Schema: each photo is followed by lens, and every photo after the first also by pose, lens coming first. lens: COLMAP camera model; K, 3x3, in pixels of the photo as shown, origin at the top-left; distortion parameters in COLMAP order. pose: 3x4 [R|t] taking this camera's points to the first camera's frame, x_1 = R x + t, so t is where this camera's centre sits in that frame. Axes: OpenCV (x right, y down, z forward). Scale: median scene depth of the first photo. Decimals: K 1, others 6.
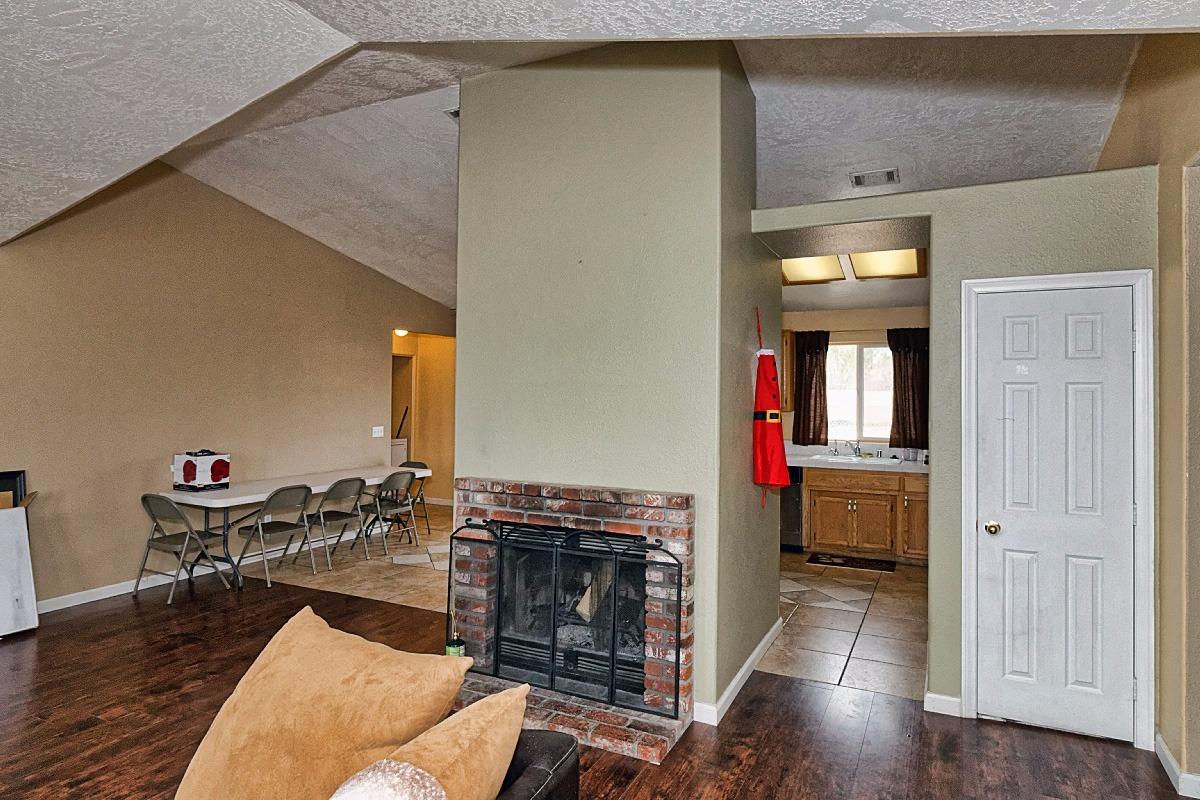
lens RADIAL K [[693.6, 0, 601.9], [0, 693.6, 386.5], [0, 0, 1]] dist [0.000741, -0.000478]
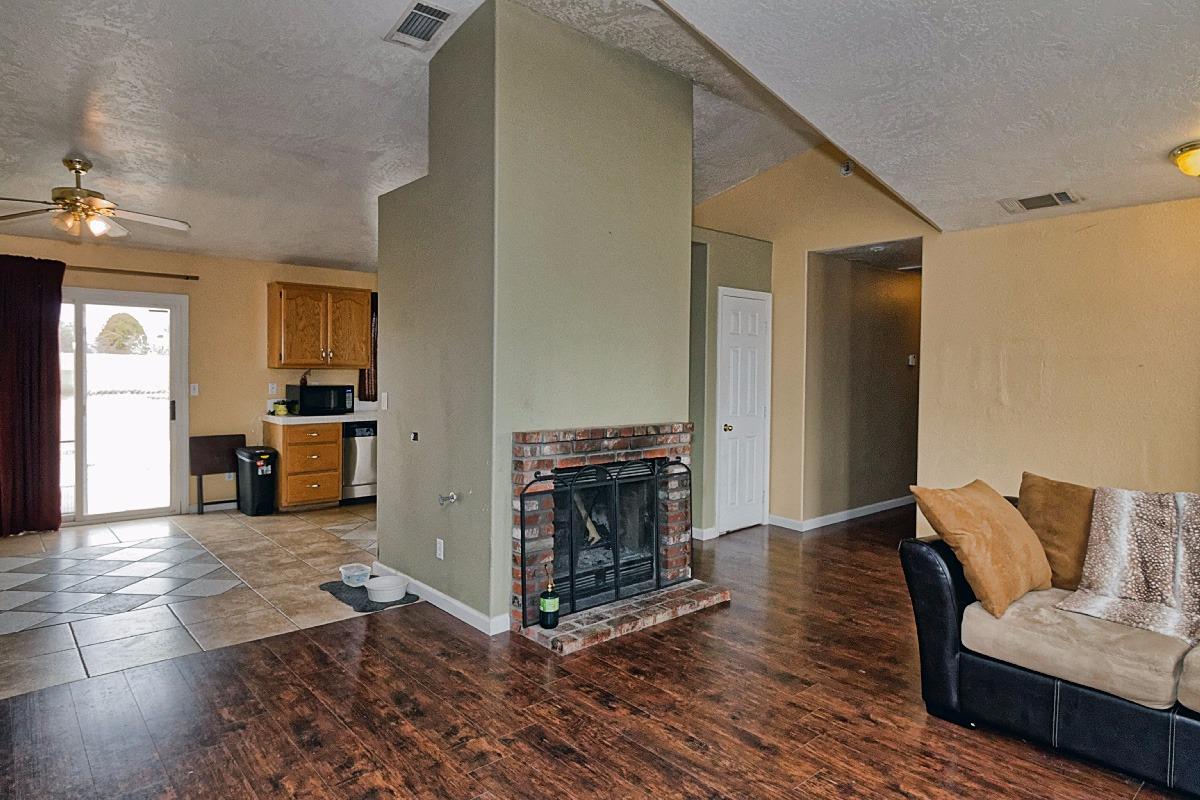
lens RADIAL K [[693.6, 0, 601.9], [0, 693.6, 386.5], [0, 0, 1]] dist [0.000741, -0.000478]
pose [[0.378947, -0.029874, 0.924936, -1.066304], [-0.018412, 0.999038, 0.039811, 0.027971], [-0.925235, -0.032116, 0.378032, 0.547116]]
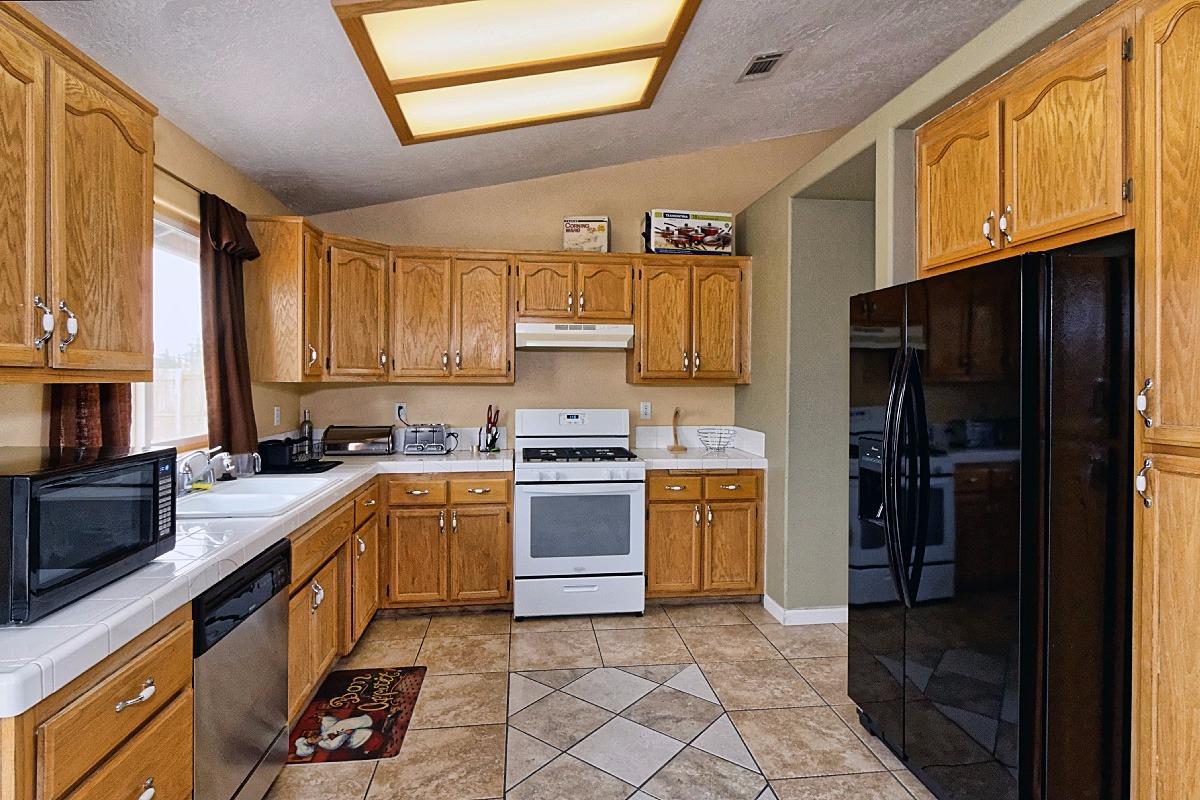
lens RADIAL K [[641.3, 0, 599.7], [0, 641.3, 385.0], [0, 0, 1]] dist [0.002122, 0.000145]
pose [[-0.544667, -0.020453, 0.838403, -0.129143], [-0.020521, 0.999728, 0.011058, 0.056717], [-0.838401, -0.011182, -0.544939, 1.886755]]
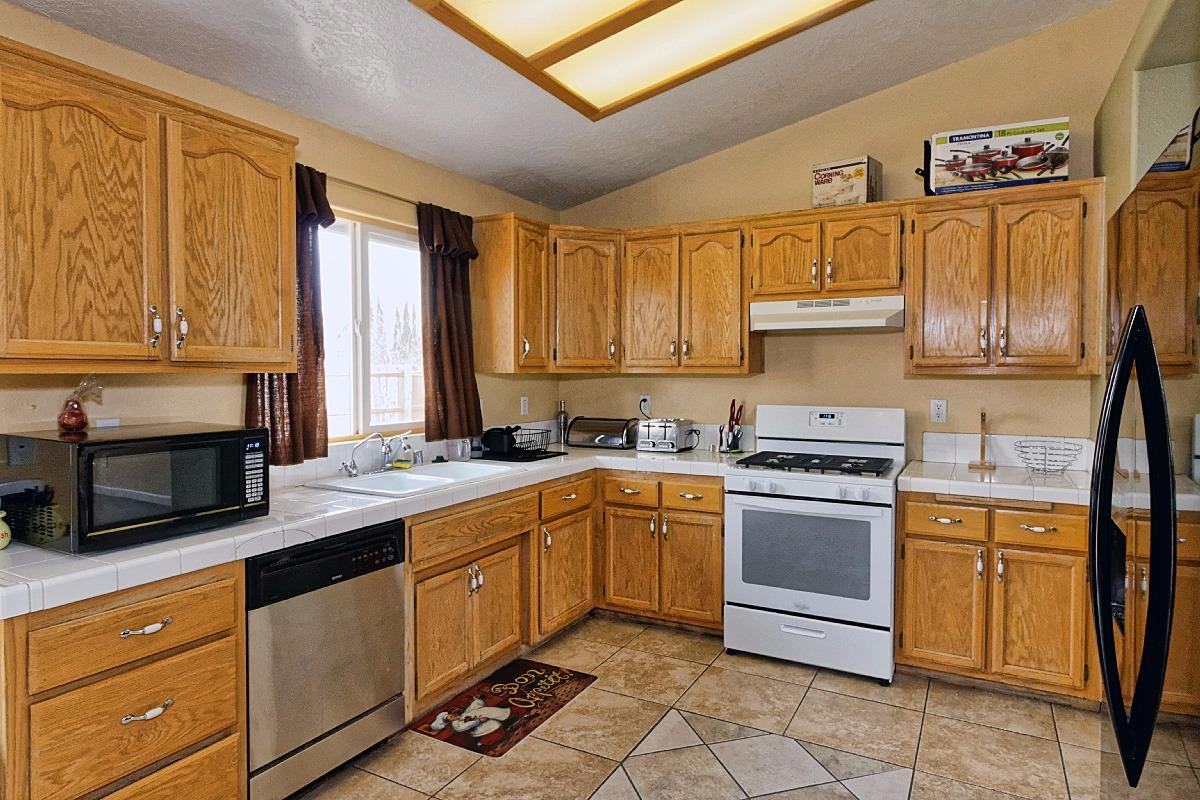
lens RADIAL K [[693.6, 0, 601.9], [0, 693.6, 386.5], [0, 0, 1]] dist [0.000741, -0.000478]
pose [[0.045437, -0.033334, 0.998411, -0.143252], [-0.011537, 0.999359, 0.033890, 0.055150], [-0.998901, -0.013059, 0.045023, 1.581569]]
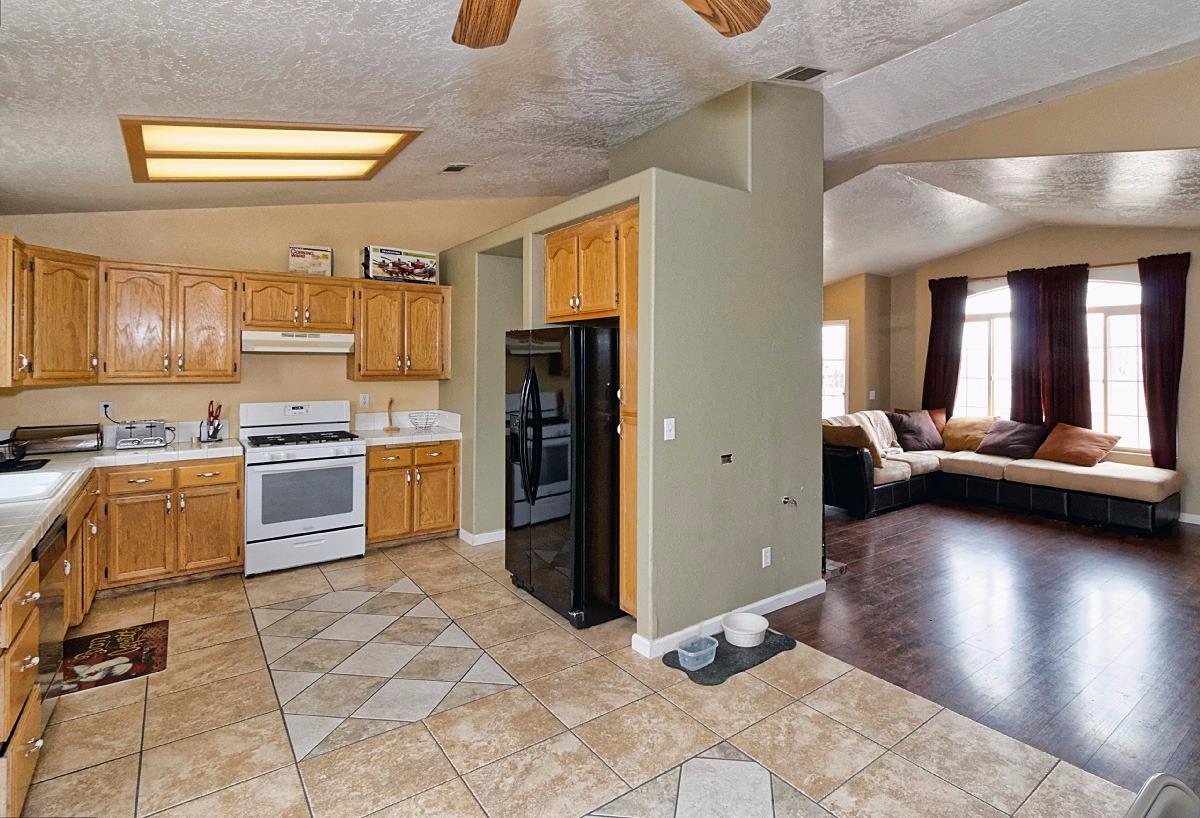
lens RADIAL K [[607.6, 0, 679.3], [0, 607.6, 362.4], [0, 0, 1]] dist [-0.001620, -0.000835]
pose [[-0.910609, -0.014822, 0.413003, -0.437082], [-0.019414, 0.999788, -0.006923, 0.021593], [-0.412812, -0.014322, -0.910703, 2.158078]]
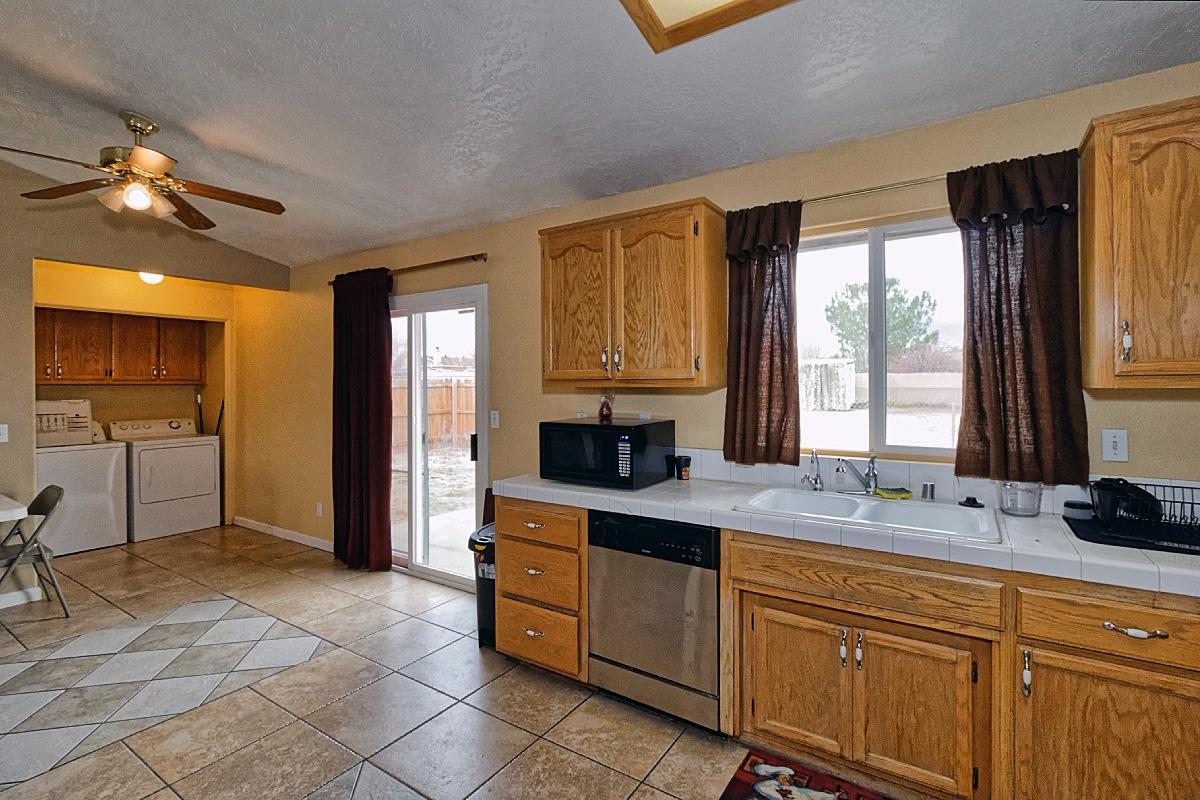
lens RADIAL K [[548.3, 0, 604.2], [0, 548.3, 386.4], [0, 0, 1]] dist [-0.000306, -0.000462]
pose [[0.991427, -0.013955, -0.129913, 0.481112], [0.015903, 0.999776, 0.013972, 0.056466], [0.129689, -0.015918, 0.991427, 1.243554]]
